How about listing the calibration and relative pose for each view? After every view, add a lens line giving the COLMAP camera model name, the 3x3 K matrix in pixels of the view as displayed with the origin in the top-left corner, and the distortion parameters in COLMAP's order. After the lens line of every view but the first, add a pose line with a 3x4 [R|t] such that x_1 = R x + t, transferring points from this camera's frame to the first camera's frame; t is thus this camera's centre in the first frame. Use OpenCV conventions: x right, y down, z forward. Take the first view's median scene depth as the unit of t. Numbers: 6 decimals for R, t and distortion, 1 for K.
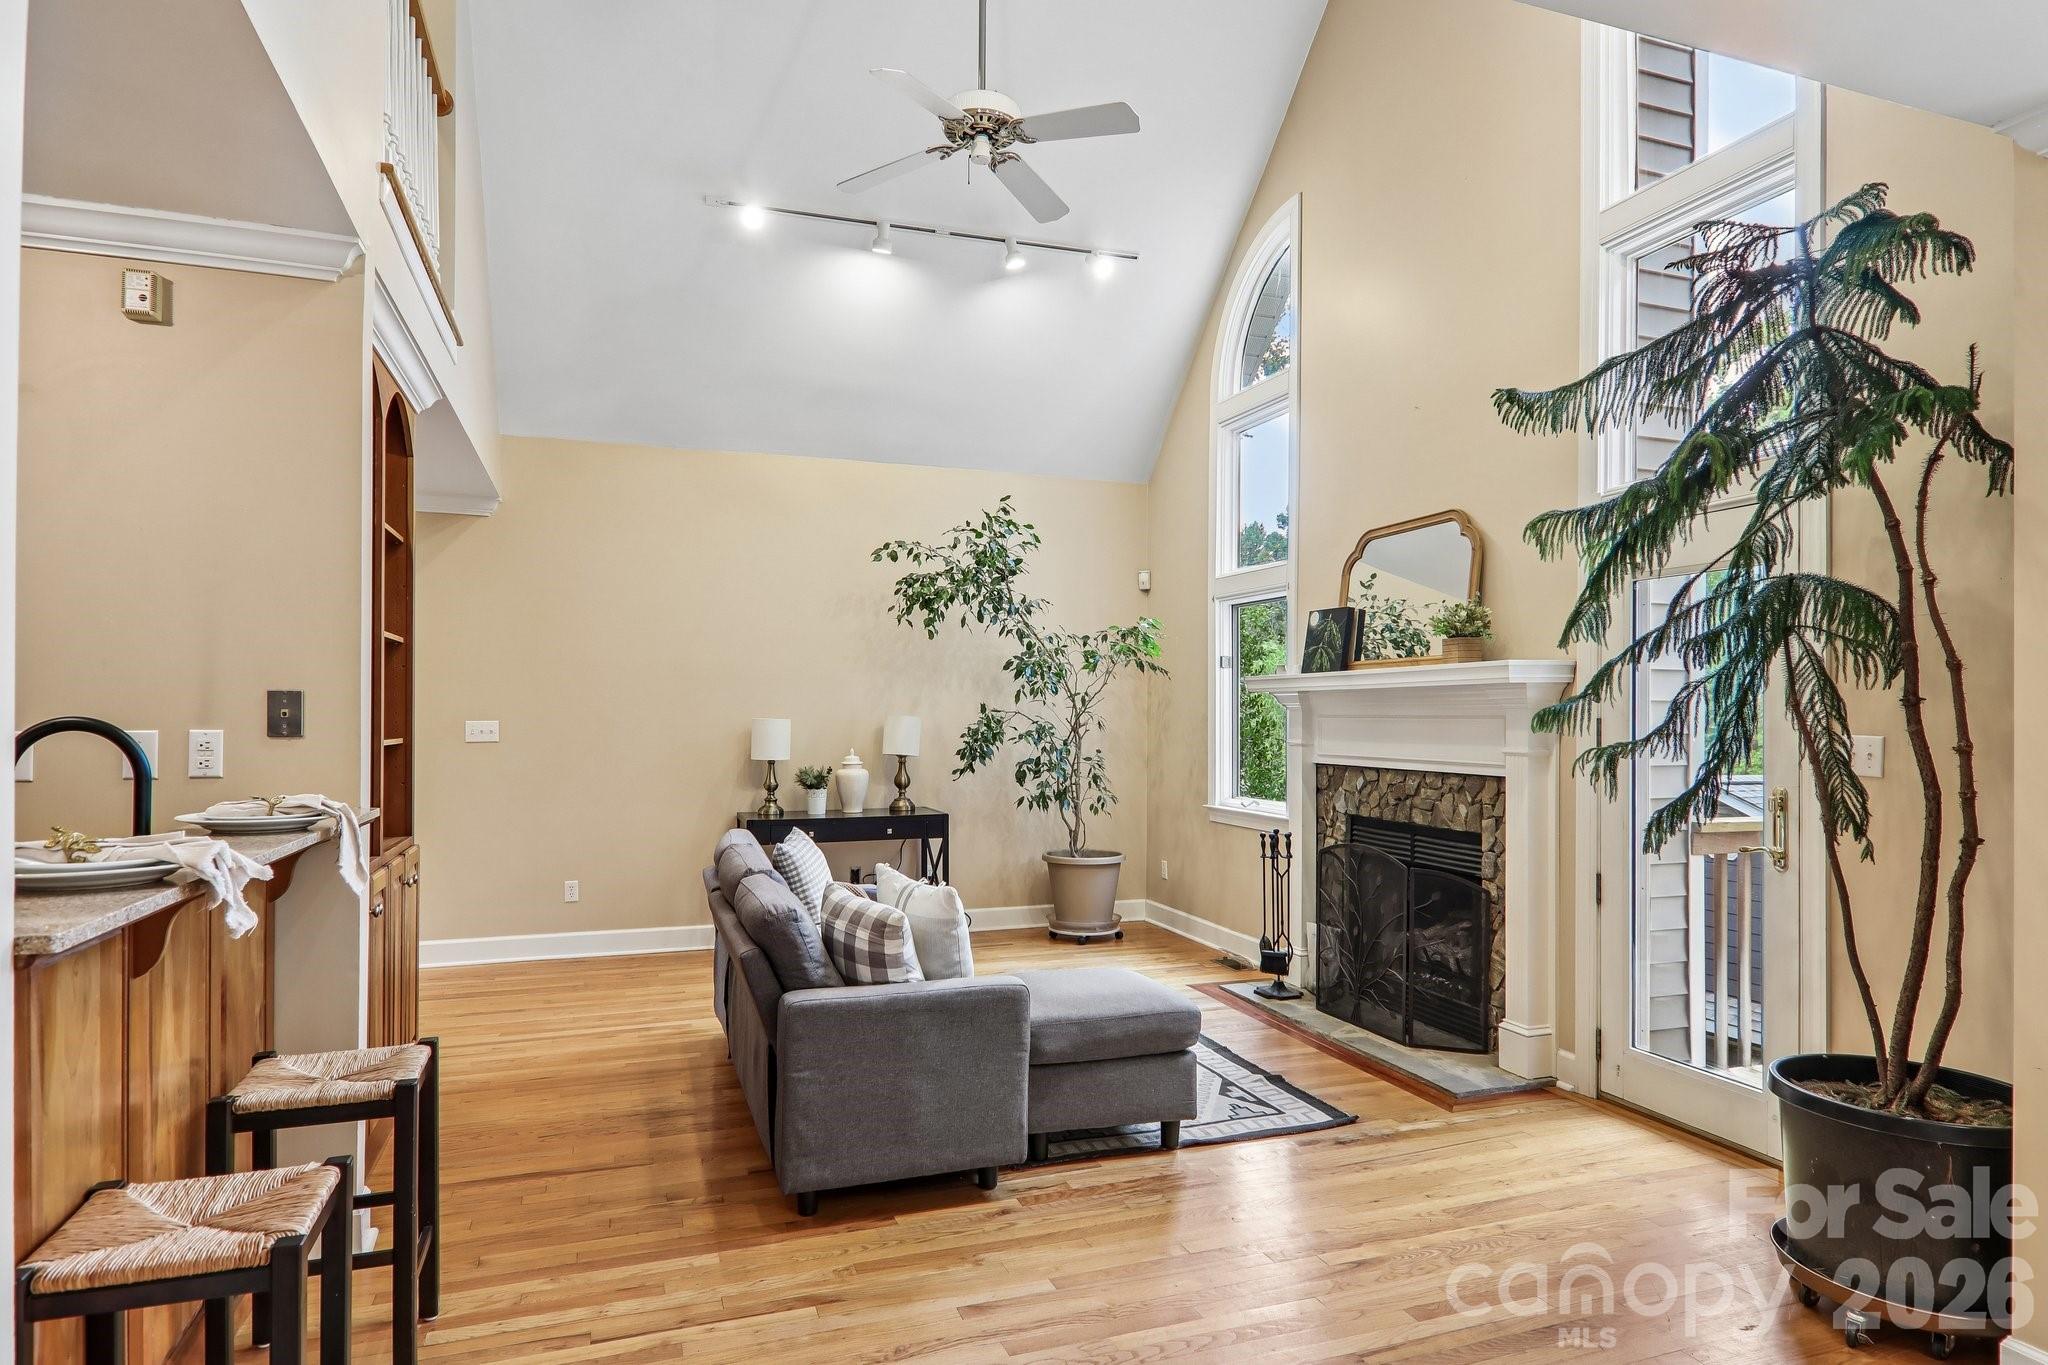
lens RADIAL K [[1151.5, 0, 1010.2], [0, 1151.5, 716.8], [0, 0, 1]] dist [0.014415, -0.015293]
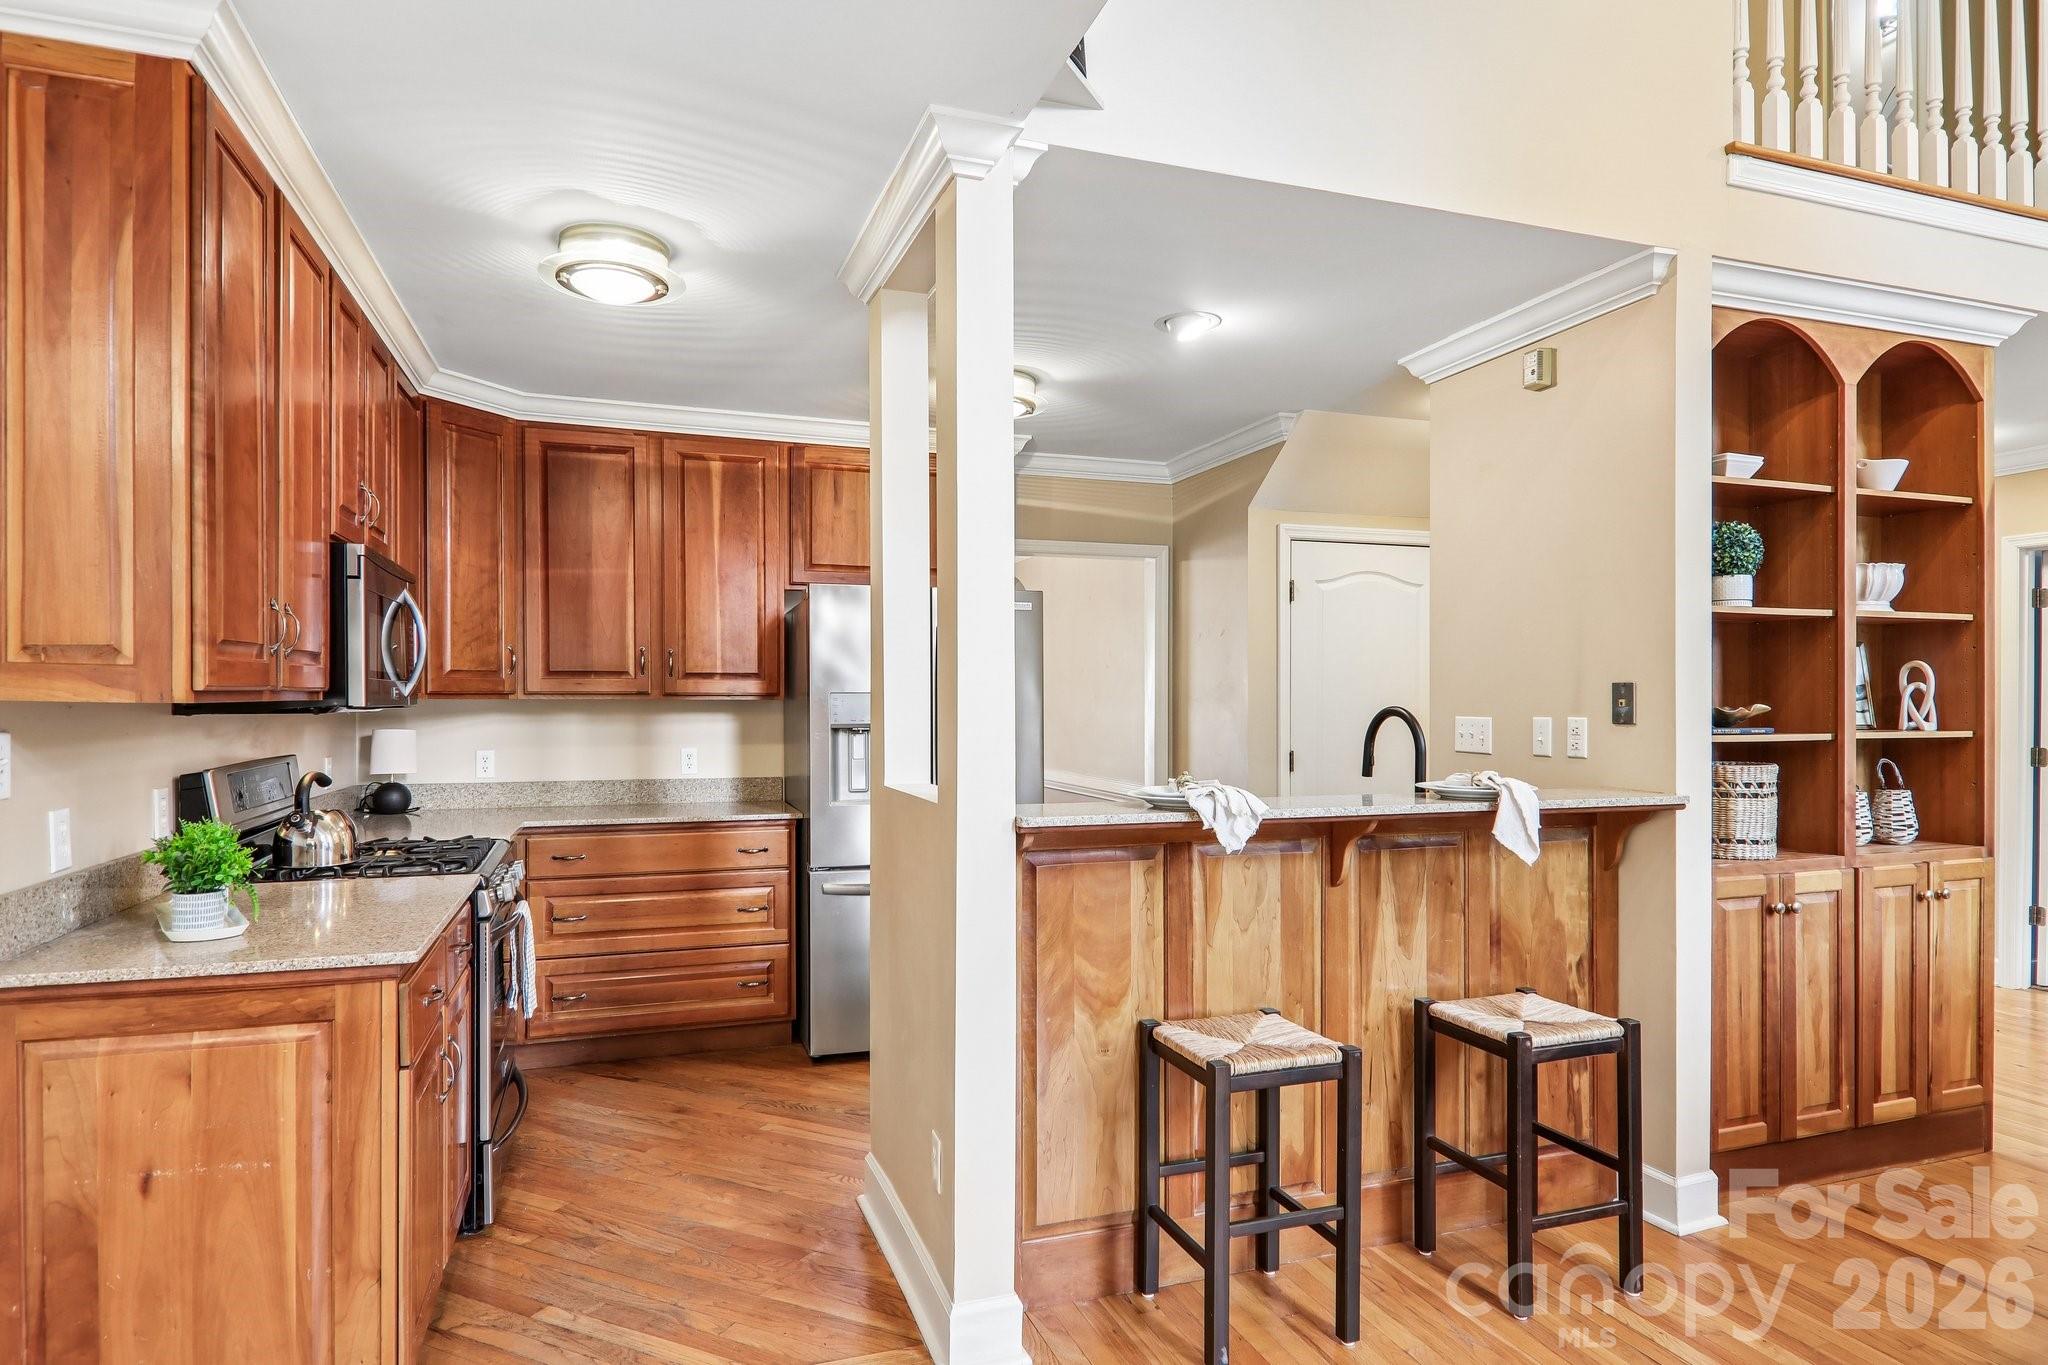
lens RADIAL K [[1151.5, 0, 1017.5], [0, 1151.5, 712.5], [0, 0, 1]] dist [0.014415, -0.015293]
pose [[0.005474, 0.006070, -0.999967, 0.278114], [0.002843, 0.999977, 0.006085, -0.001683], [0.999981, -0.002876, 0.005457, 0.245851]]
